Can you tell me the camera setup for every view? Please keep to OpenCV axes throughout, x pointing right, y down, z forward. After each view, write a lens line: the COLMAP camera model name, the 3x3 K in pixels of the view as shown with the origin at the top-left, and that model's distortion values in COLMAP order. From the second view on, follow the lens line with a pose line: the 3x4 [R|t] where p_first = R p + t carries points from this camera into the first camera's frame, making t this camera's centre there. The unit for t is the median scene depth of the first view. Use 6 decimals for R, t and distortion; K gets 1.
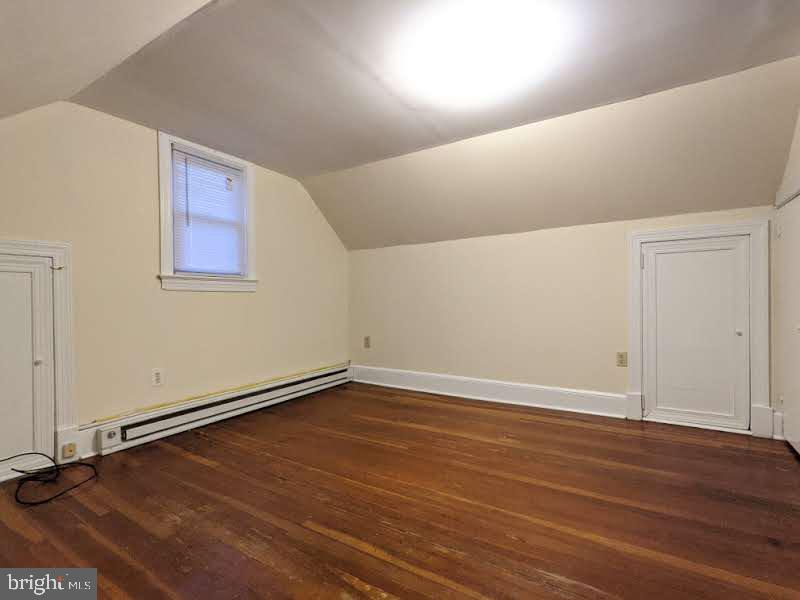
lens RADIAL K [[387.3, 0, 400.1], [0, 387.3, 303.7], [0, 0, 1]] dist [0.000643, 0.000614]
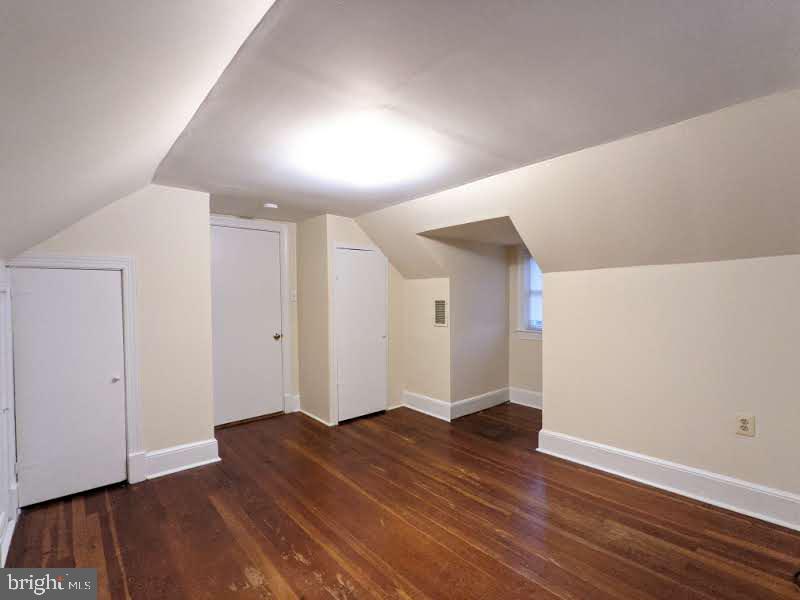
lens RADIAL K [[387.3, 0, 400.1], [0, 387.3, 303.7], [0, 0, 1]] dist [0.000643, 0.000614]
pose [[-0.954633, 0.017174, 0.297290, -0.198466], [0.025285, 0.999405, 0.023461, -0.157312], [-0.296710, 0.029913, -0.954499, 1.612537]]
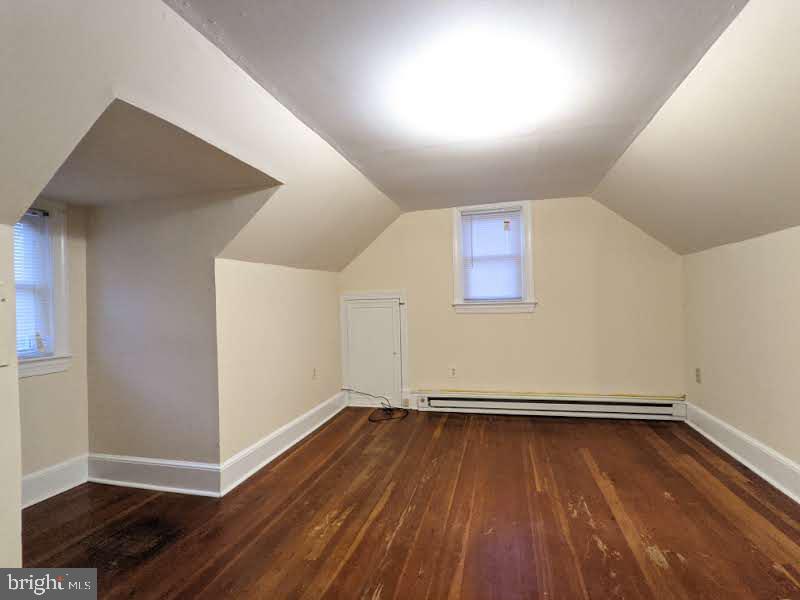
lens RADIAL K [[387.3, 0, 400.1], [0, 387.3, 303.7], [0, 0, 1]] dist [0.000643, 0.000614]
pose [[0.290464, 0.006107, -0.956866, 0.806125], [0.017645, 0.999775, 0.011737, -0.102643], [0.956723, -0.020293, 0.290291, 0.394699]]
